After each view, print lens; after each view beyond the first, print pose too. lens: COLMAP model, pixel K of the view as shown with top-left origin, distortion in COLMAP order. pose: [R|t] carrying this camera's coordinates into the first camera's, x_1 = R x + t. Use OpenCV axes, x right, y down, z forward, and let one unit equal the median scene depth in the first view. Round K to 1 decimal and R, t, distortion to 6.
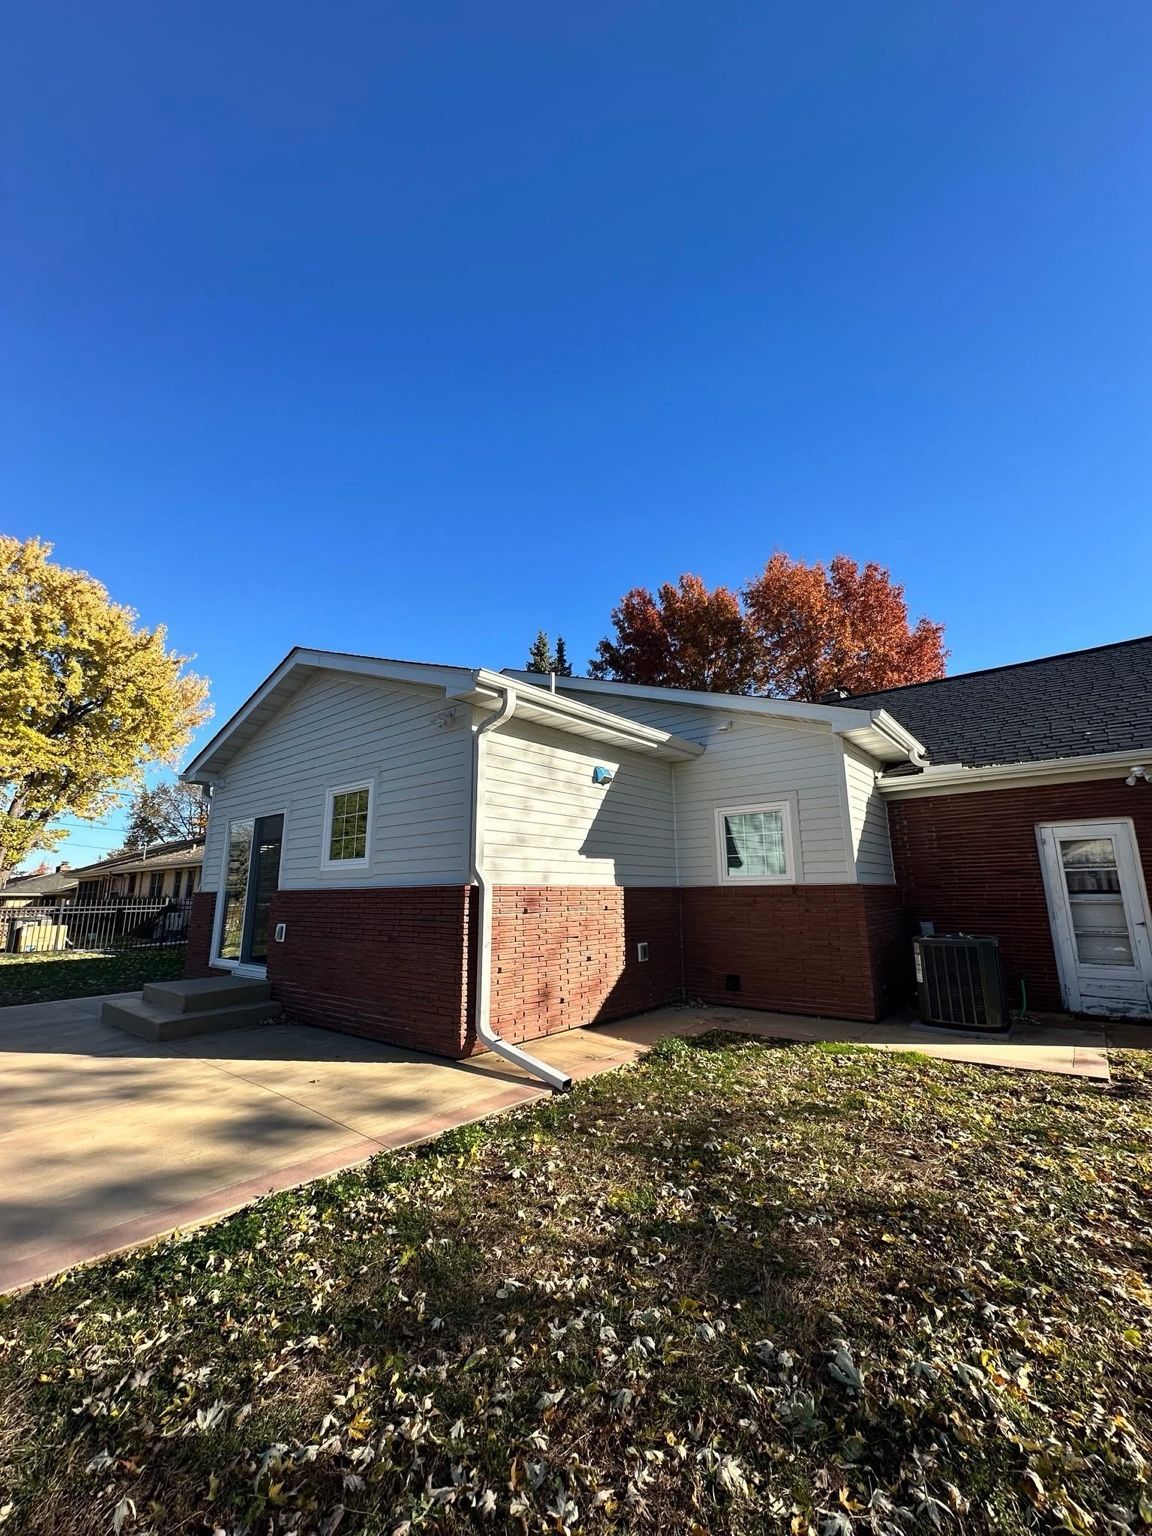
lens RADIAL K [[613.3, 0, 576.4], [0, 613.3, 768.4], [0, 0, 1]] dist [-0.003454, 0.001343]
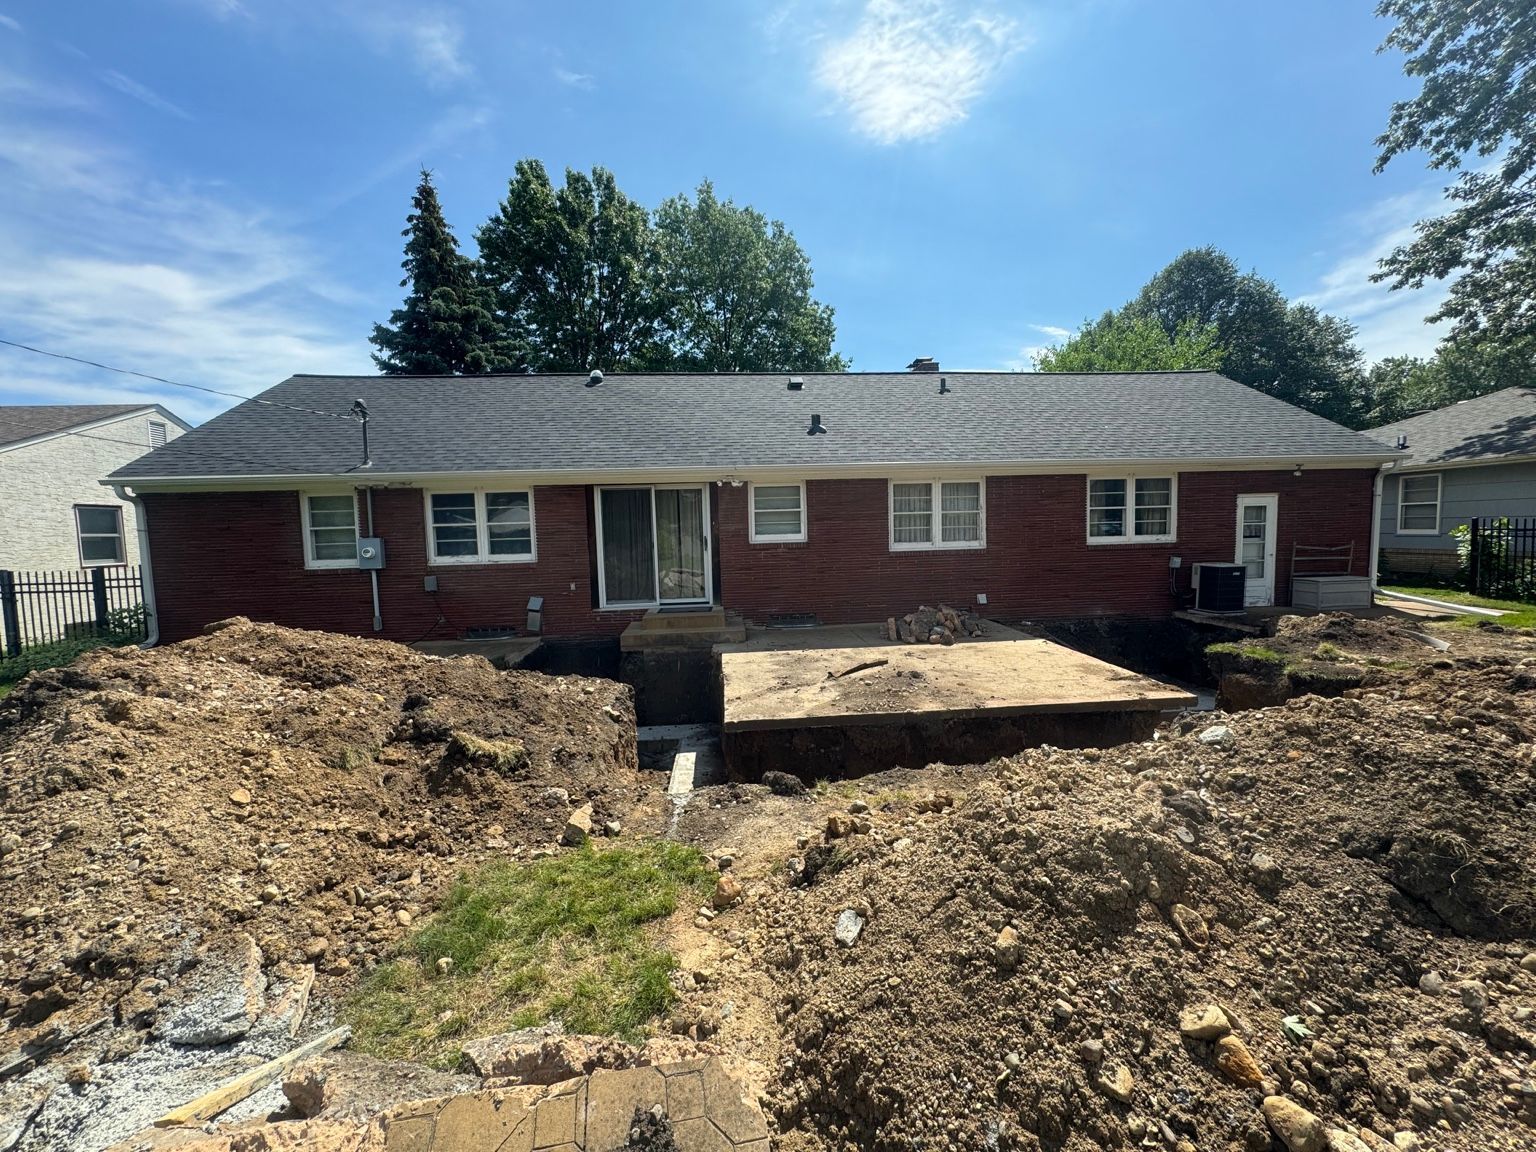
lens RADIAL K [[604.5, 0, 762.6], [0, 604.5, 581.7], [0, 0, 1]] dist [-0.001919, -0.001772]
pose [[0.715232, -0.065897, 0.695774, -1.134888], [-0.121883, 0.968528, 0.217021, 0.113054], [-0.688178, -0.240023, 0.684690, 0.683014]]
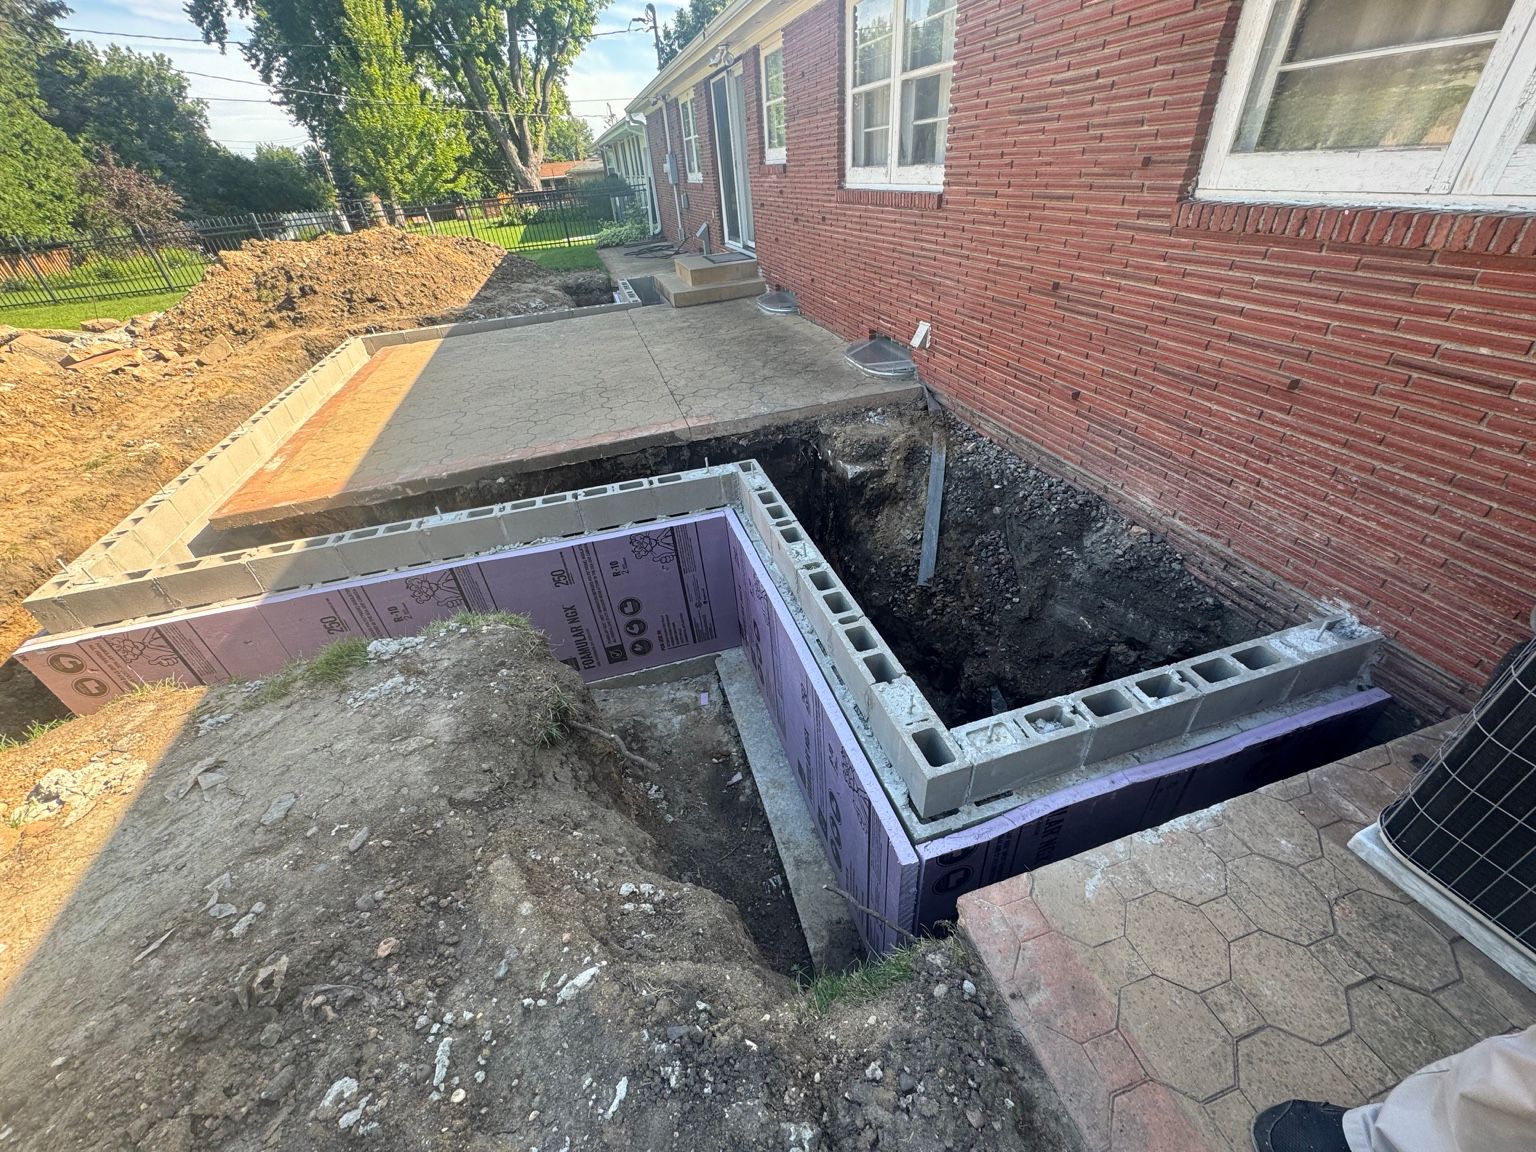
lens RADIAL K [[604.5, 0, 772.4], [0, 604.5, 584.0], [0, 0, 1]] dist [-0.001919, -0.001772]
pose [[0.829049, 0.285254, -0.480944, 0.440474], [0.167373, 0.694071, 0.700180, 0.126891], [0.533539, -0.660981, 0.527675, 0.735614]]
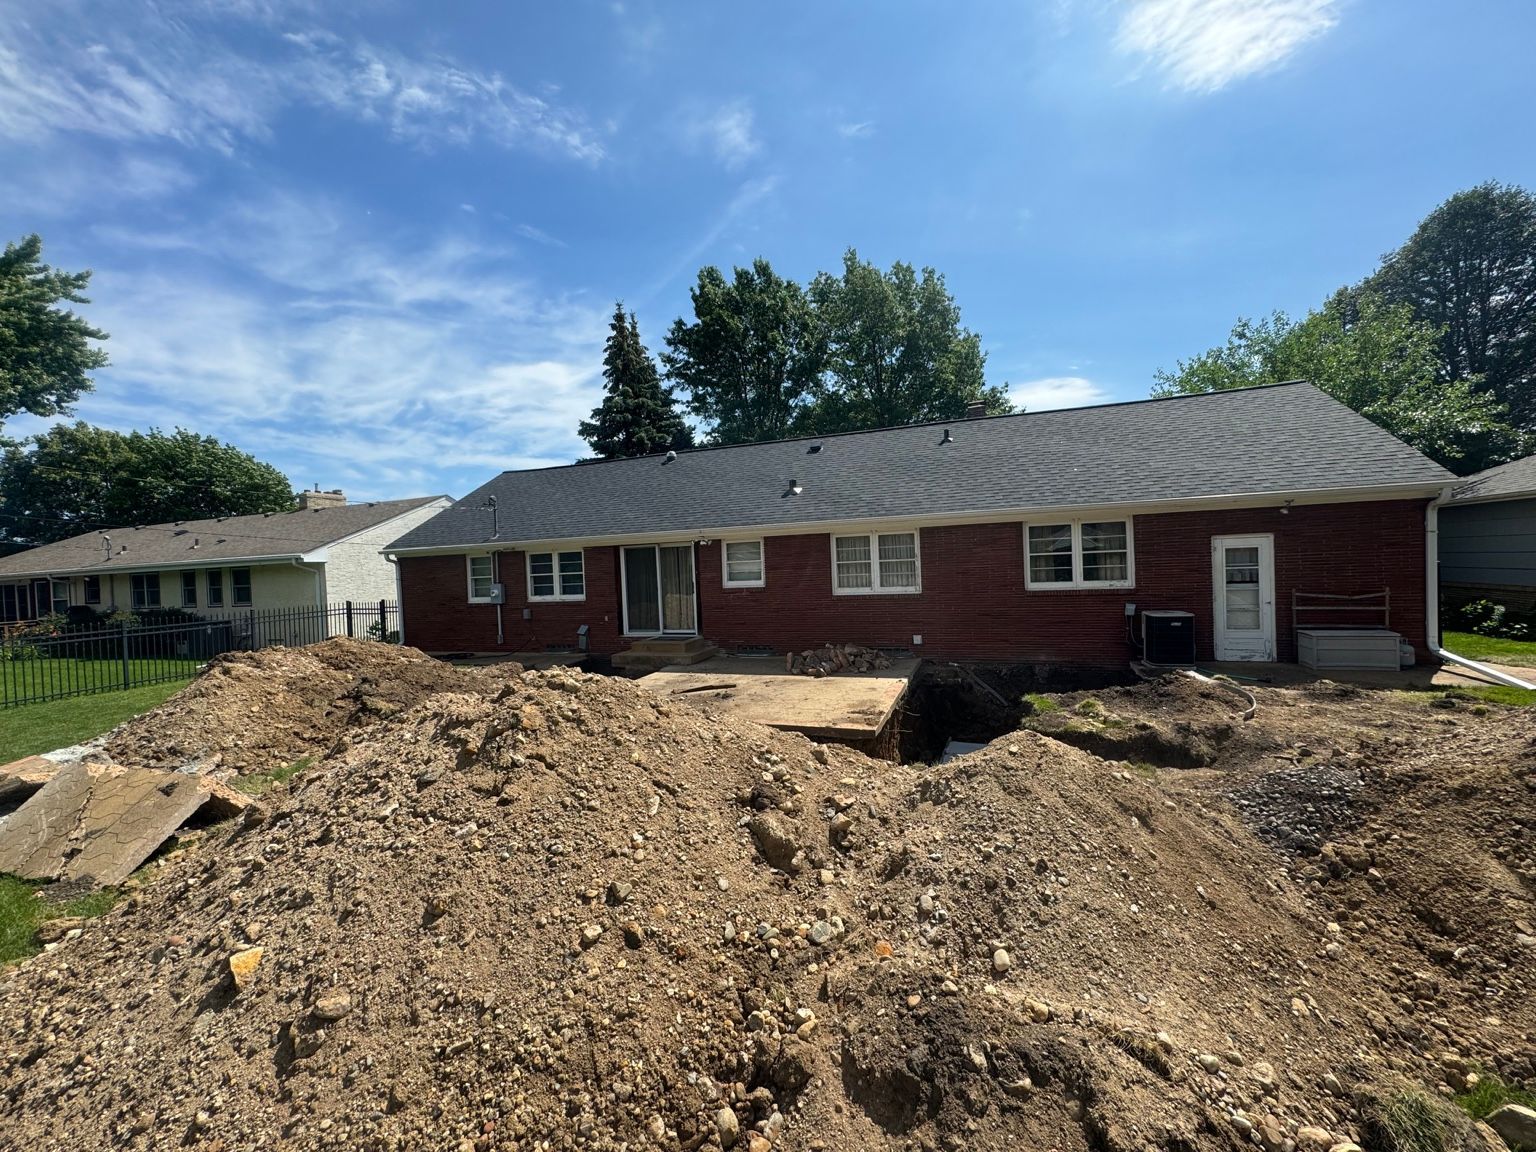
lens RADIAL K [[604.5, 0, 767.7], [0, 604.5, 580.2], [0, 0, 1]] dist [-0.001919, -0.001772]
pose [[0.941922, -0.037390, 0.333743, -0.659738], [-0.036888, 0.976251, 0.213481, -0.067021], [-0.333799, -0.213393, 0.918173, 0.030594]]
